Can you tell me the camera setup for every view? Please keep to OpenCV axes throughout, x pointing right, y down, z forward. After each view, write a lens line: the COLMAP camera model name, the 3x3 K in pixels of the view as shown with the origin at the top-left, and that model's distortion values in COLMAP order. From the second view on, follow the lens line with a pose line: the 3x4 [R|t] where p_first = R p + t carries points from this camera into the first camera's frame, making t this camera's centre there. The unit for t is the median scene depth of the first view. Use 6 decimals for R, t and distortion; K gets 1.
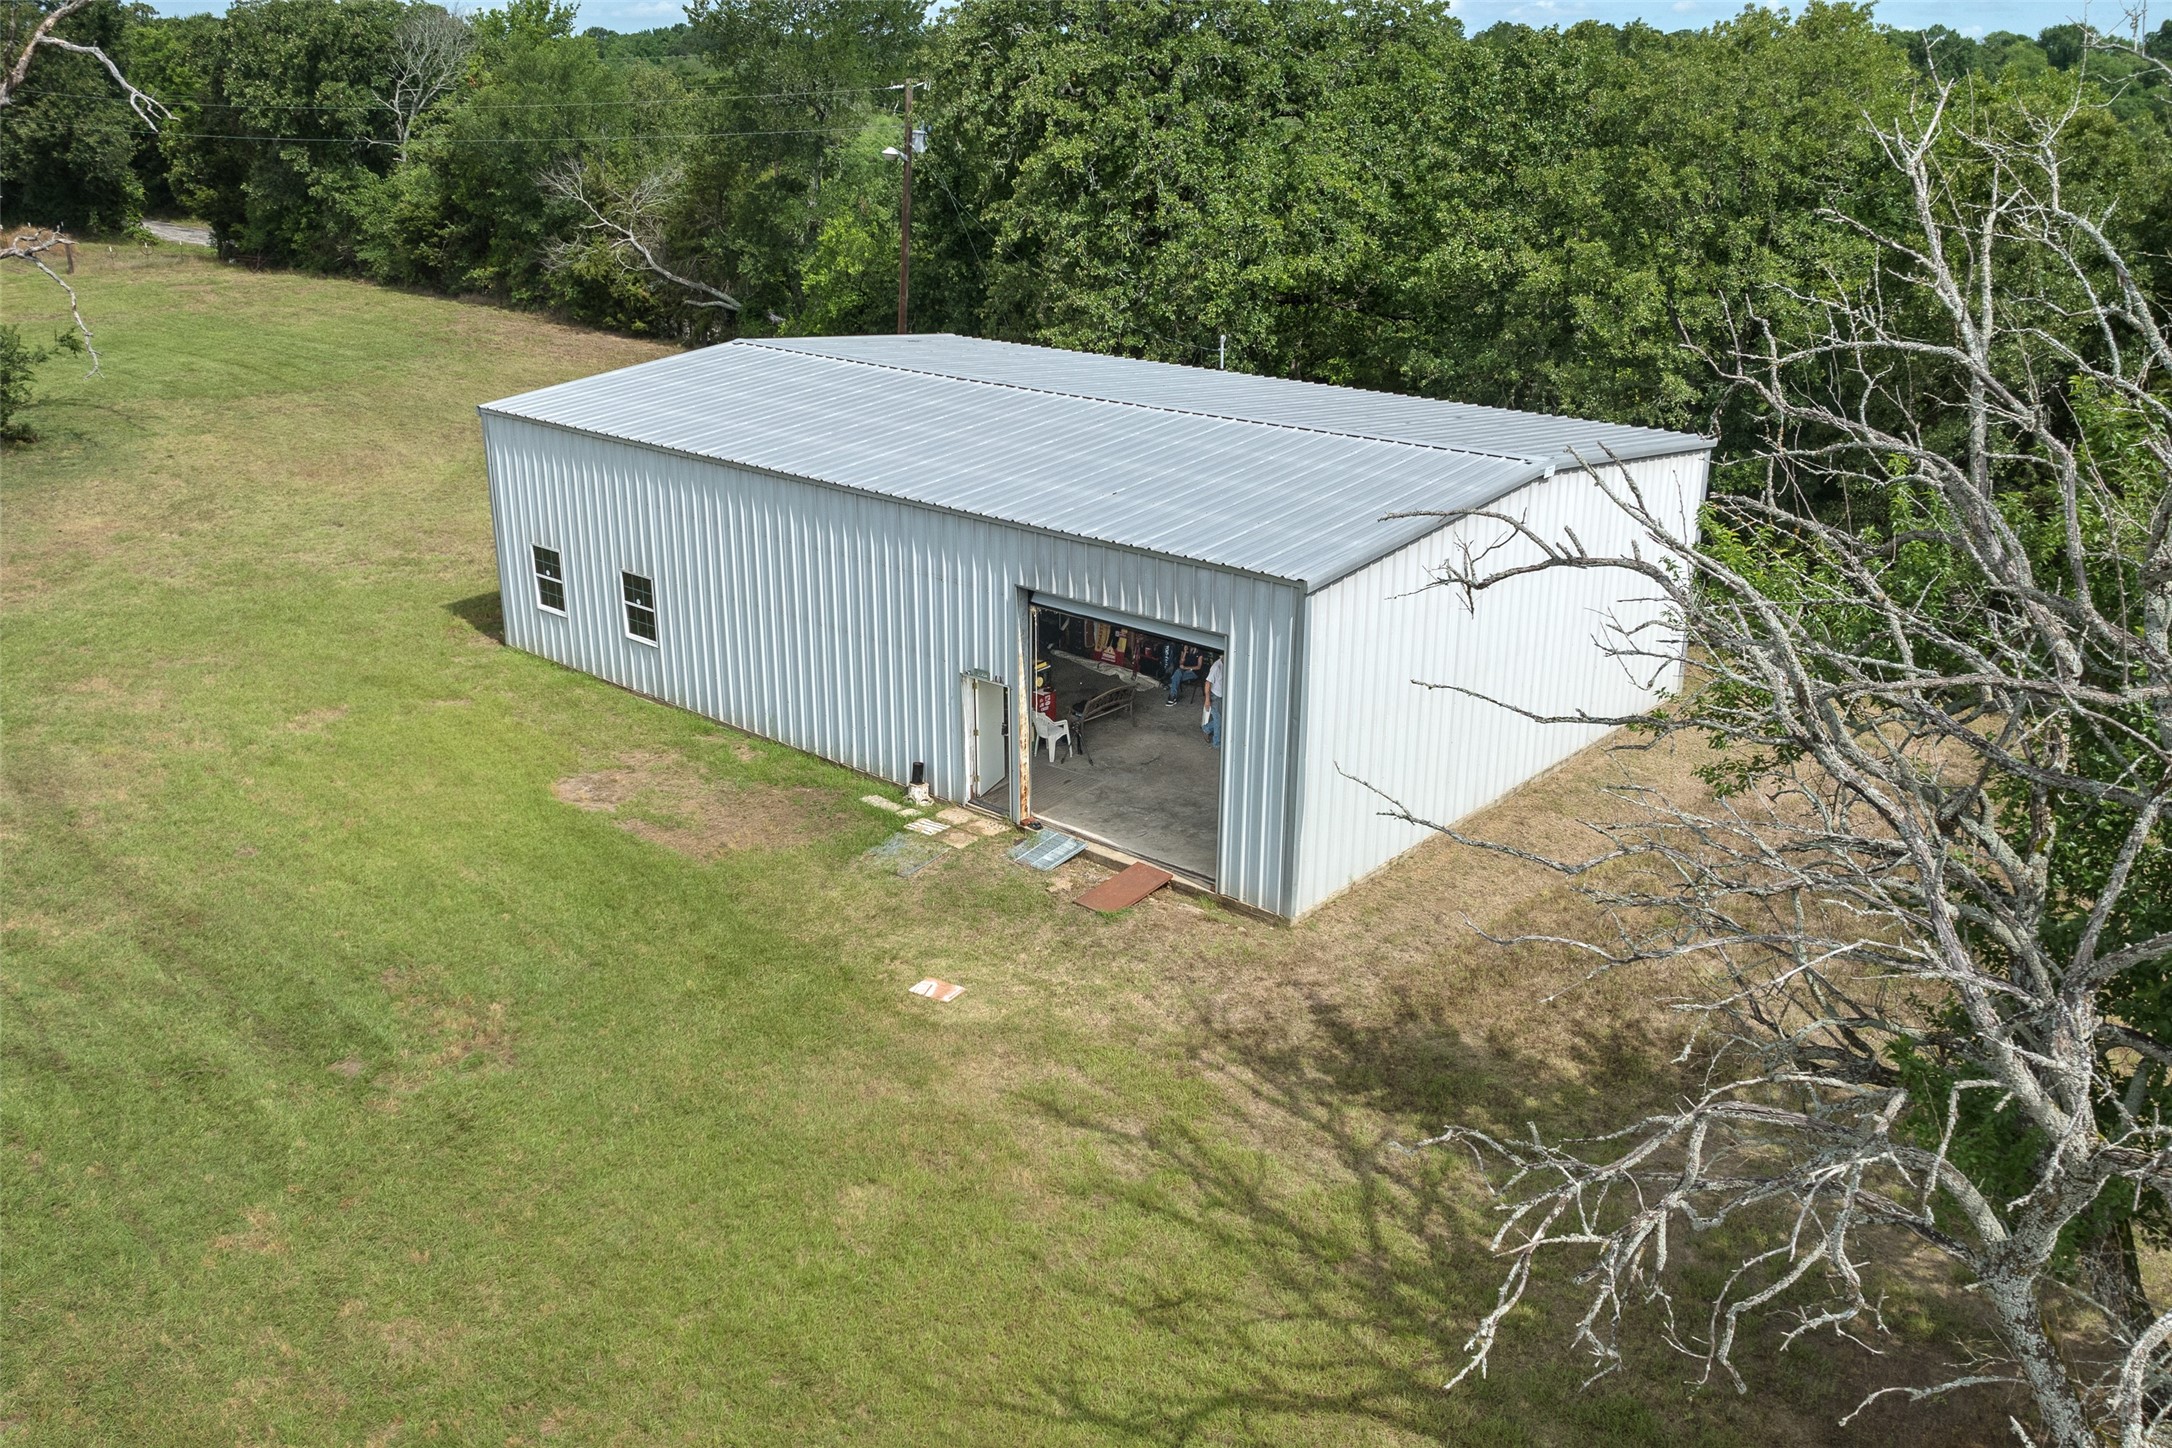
lens RADIAL K [[1797.3, 0, 1097.6], [0, 1797.3, 737.4], [0, 0, 1]] dist [-0.019606, -0.002950]
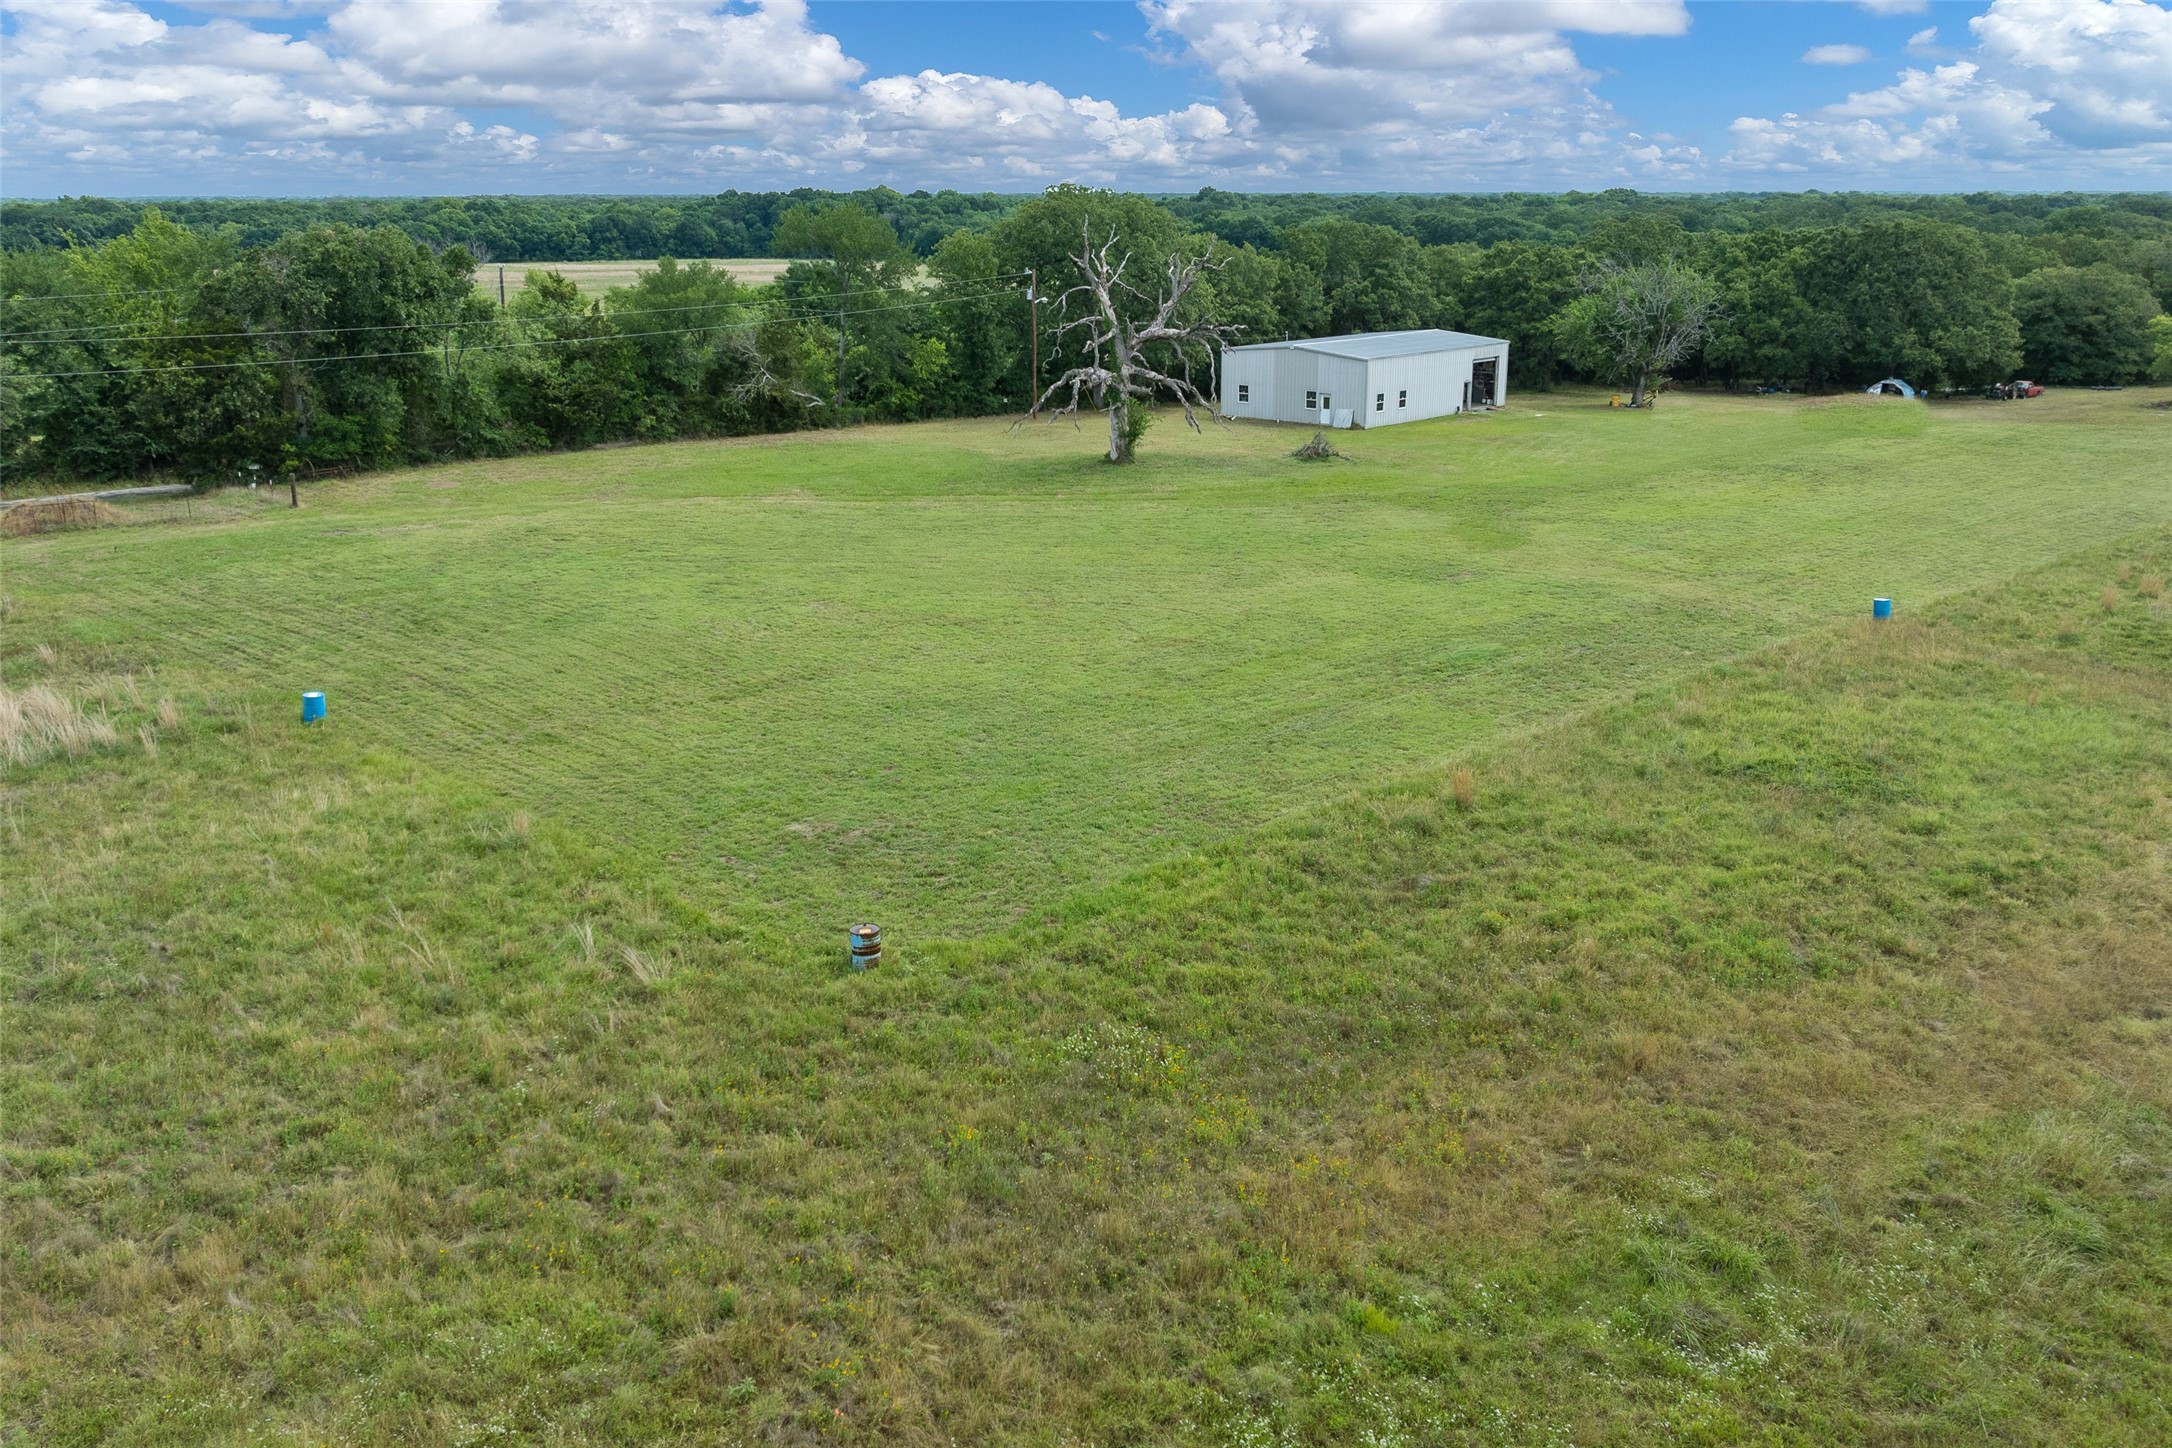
lens RADIAL K [[1797.3, 0, 1108.0], [0, 1797.3, 731.0], [0, 0, 1]] dist [-0.019606, -0.002950]
pose [[0.018467, -0.291360, 0.956435, -3.164450], [0.348986, 0.898312, 0.266915, -0.518694], [-0.936946, 0.328854, 0.118270, 1.038977]]
